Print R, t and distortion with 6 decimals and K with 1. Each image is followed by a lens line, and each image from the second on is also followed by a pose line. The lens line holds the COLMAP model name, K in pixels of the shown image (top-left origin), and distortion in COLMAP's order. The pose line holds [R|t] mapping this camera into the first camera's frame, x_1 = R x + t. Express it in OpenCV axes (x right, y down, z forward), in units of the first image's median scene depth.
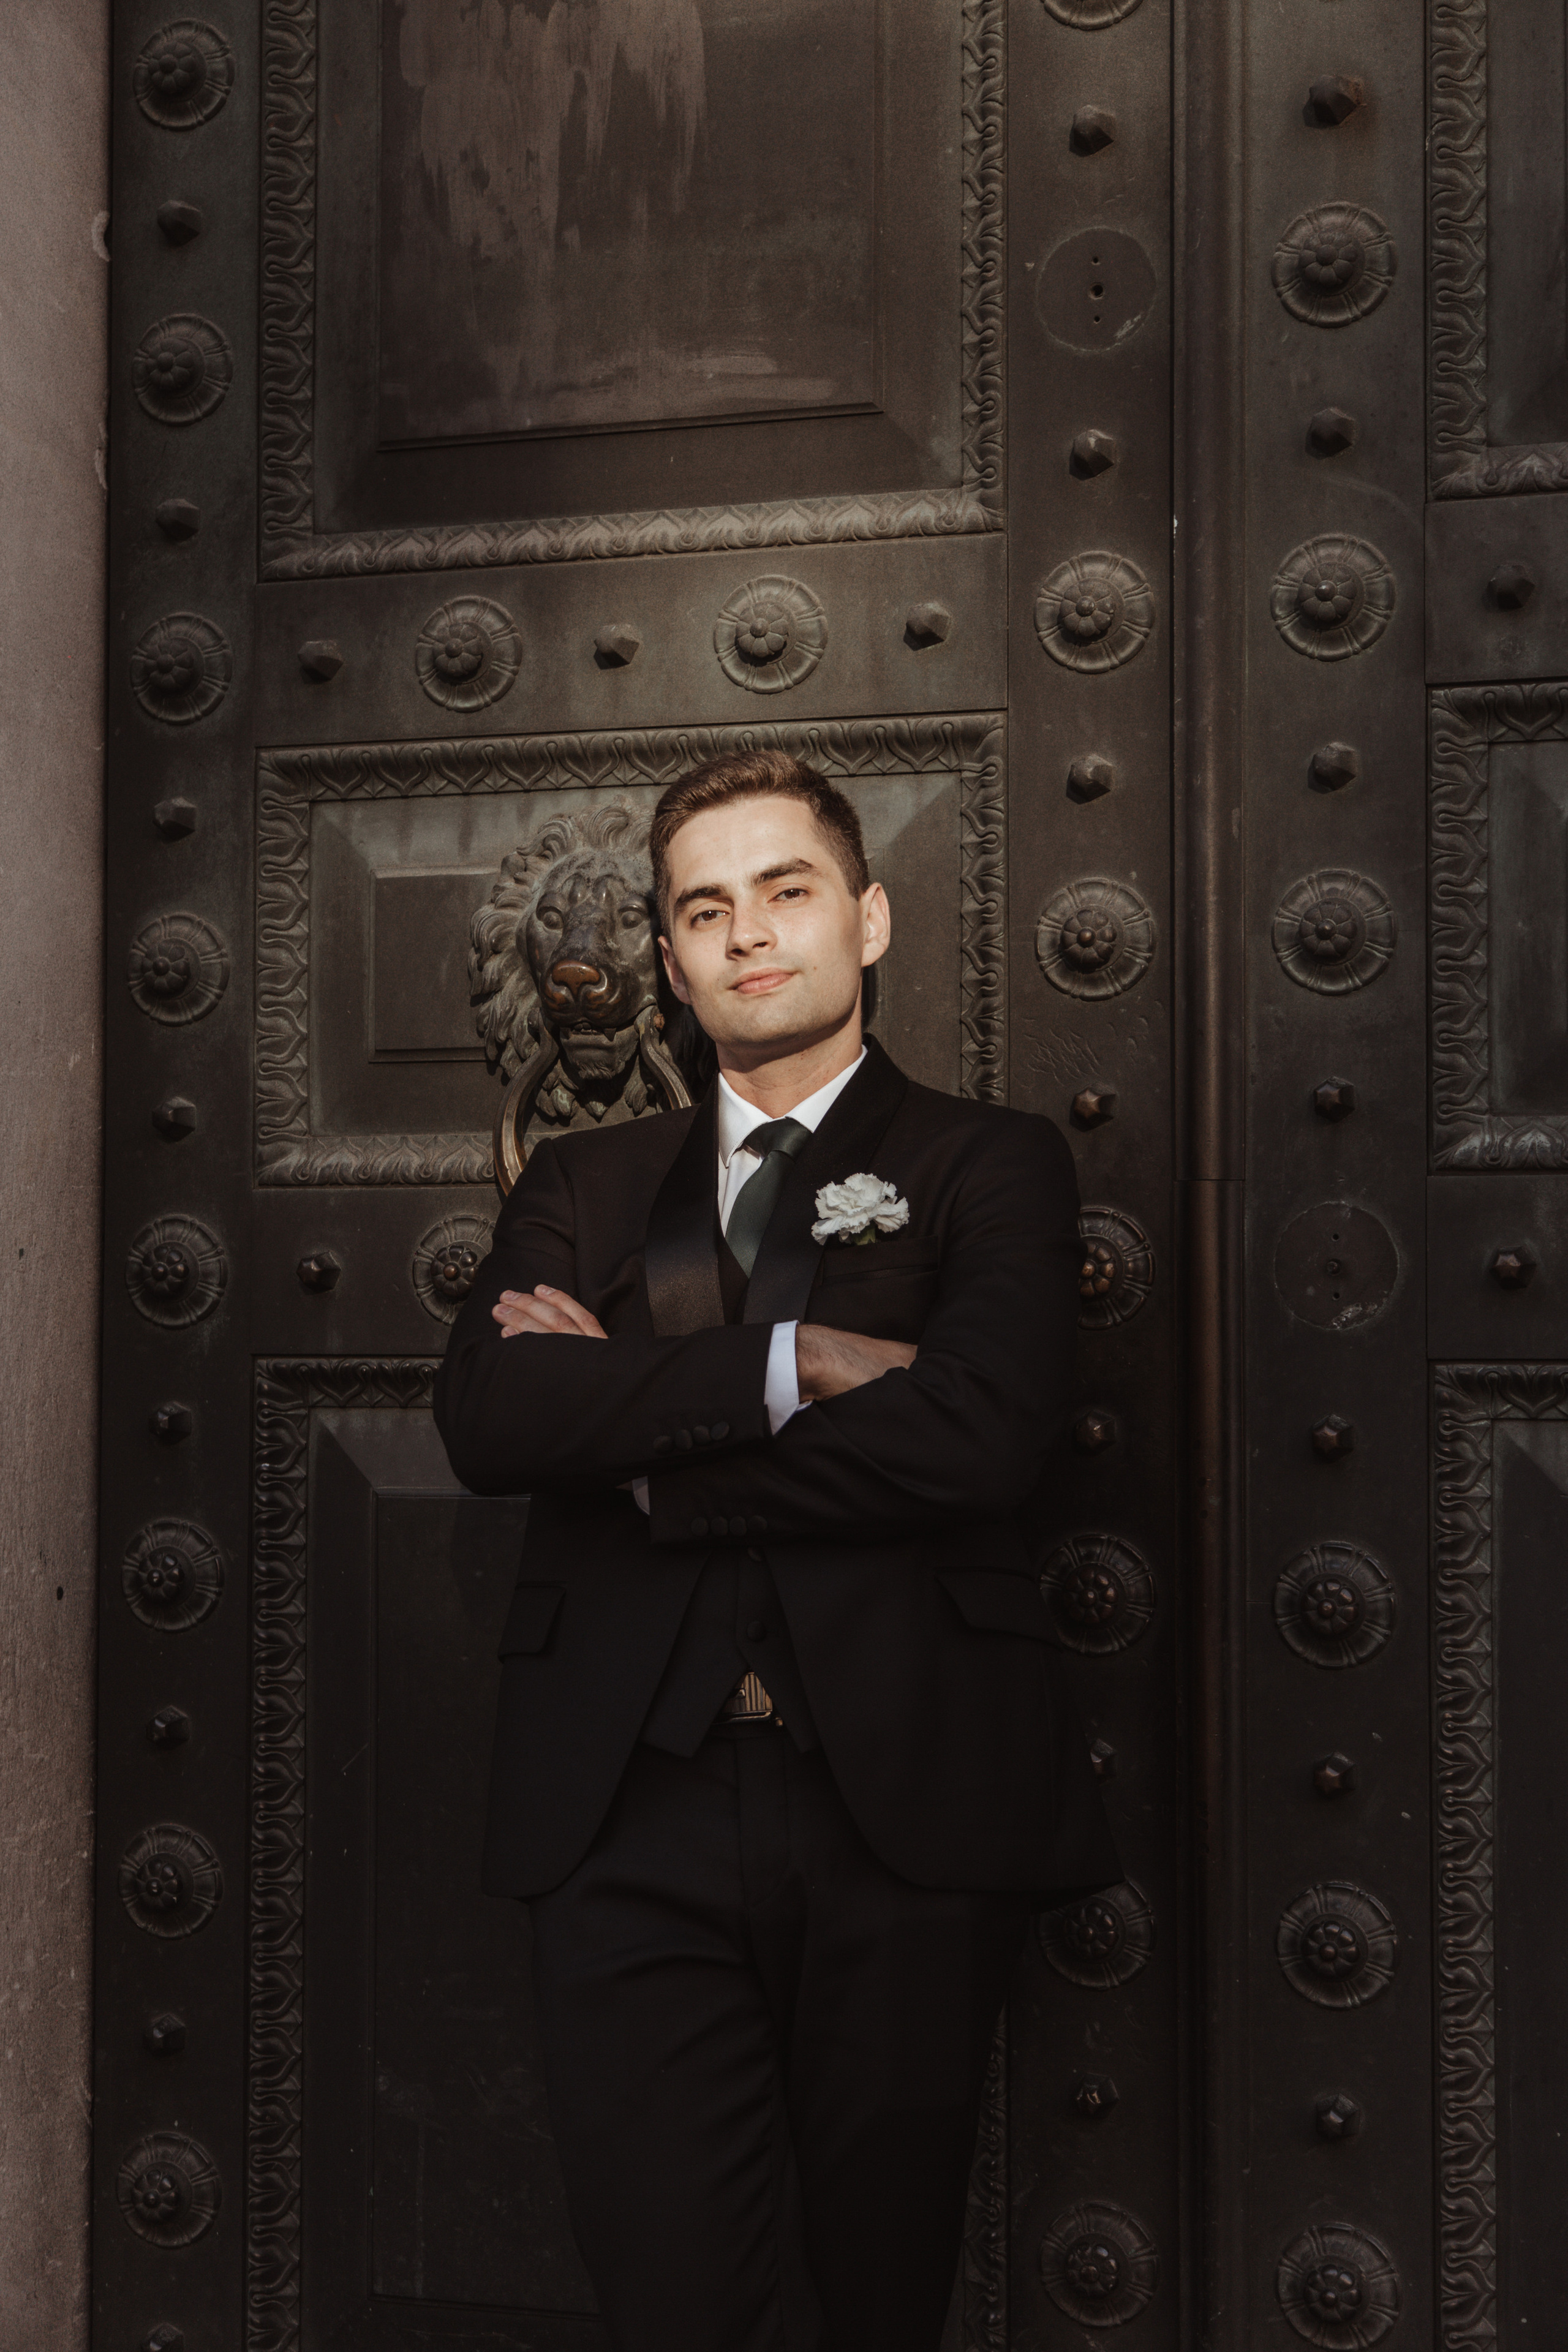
lens RADIAL K [[3883.9, 0, 784.0], [0, 3883.9, 1176.0], [0, 0, 1]] dist [0.056342, -0.157106]
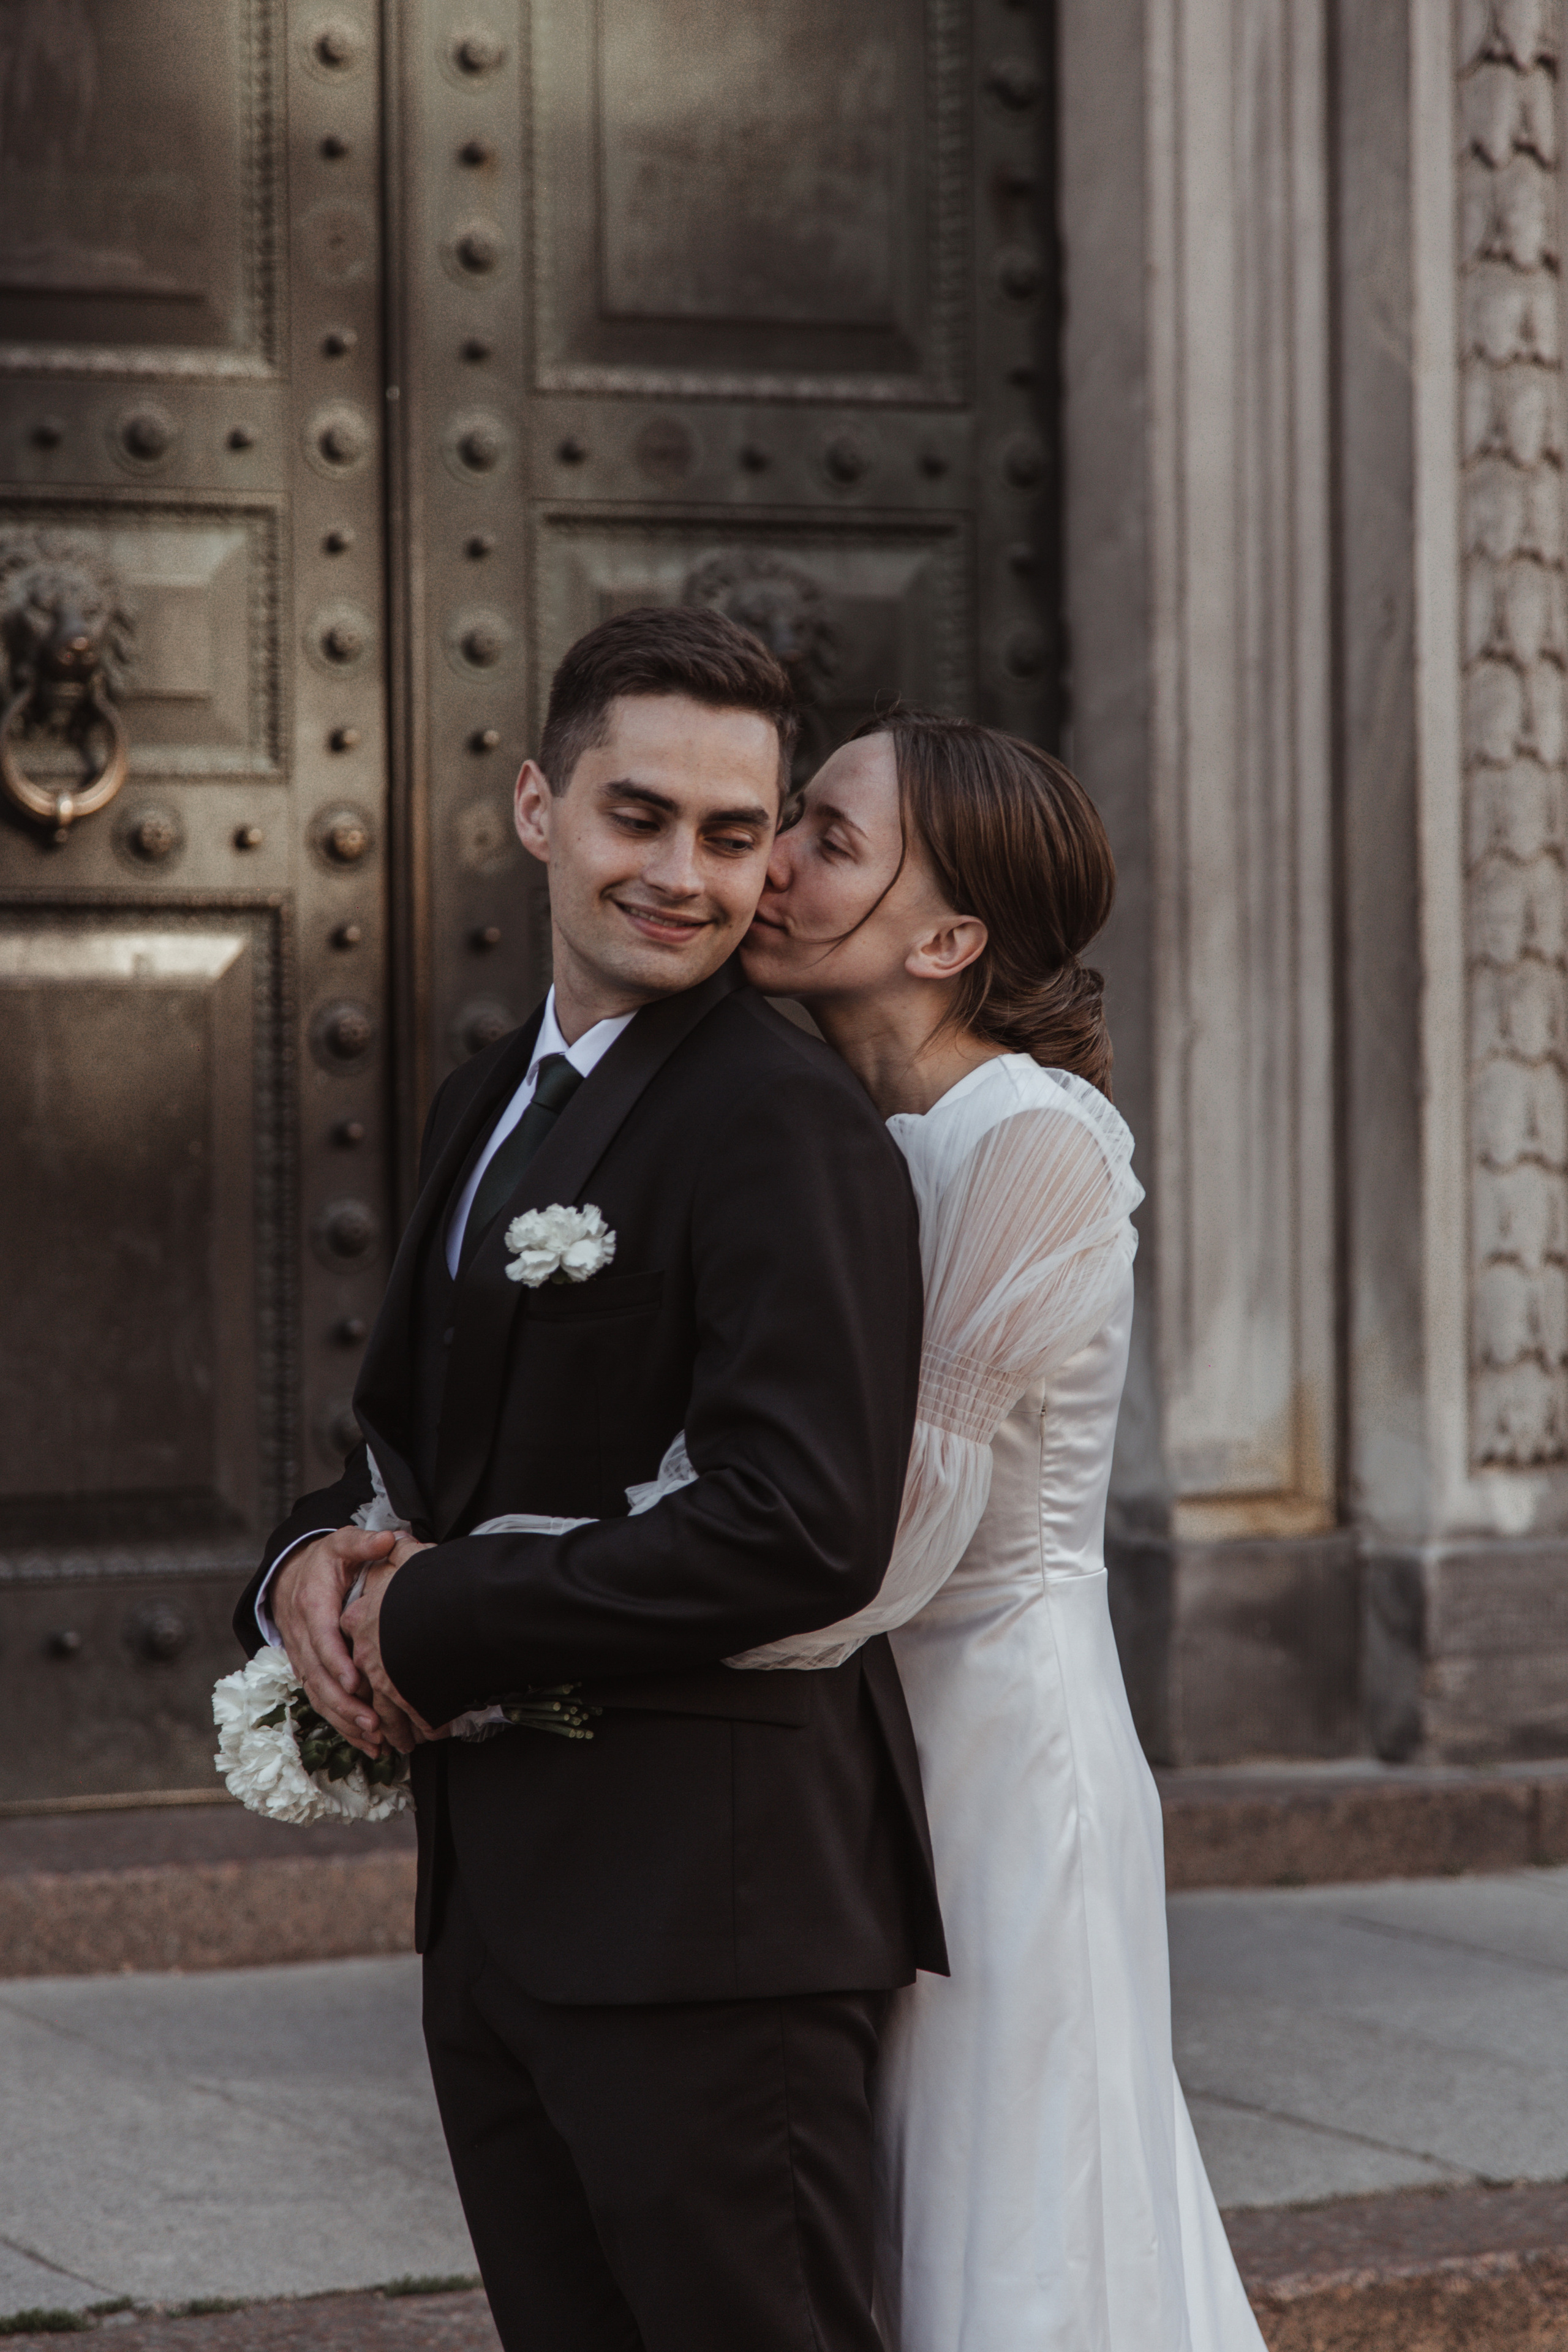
lens RADIAL K [[6731.9, 0, 784.0], [0, 6731.9, 1176.0], [0, 0, 1]] dist [0.000172, -0.403768]
pose [[0.708449, -0.018219, 0.705527, -1.746873], [-0.015292, 0.999036, 0.041153, 0.045132], [-0.705597, -0.039944, 0.707487, -1.127125]]
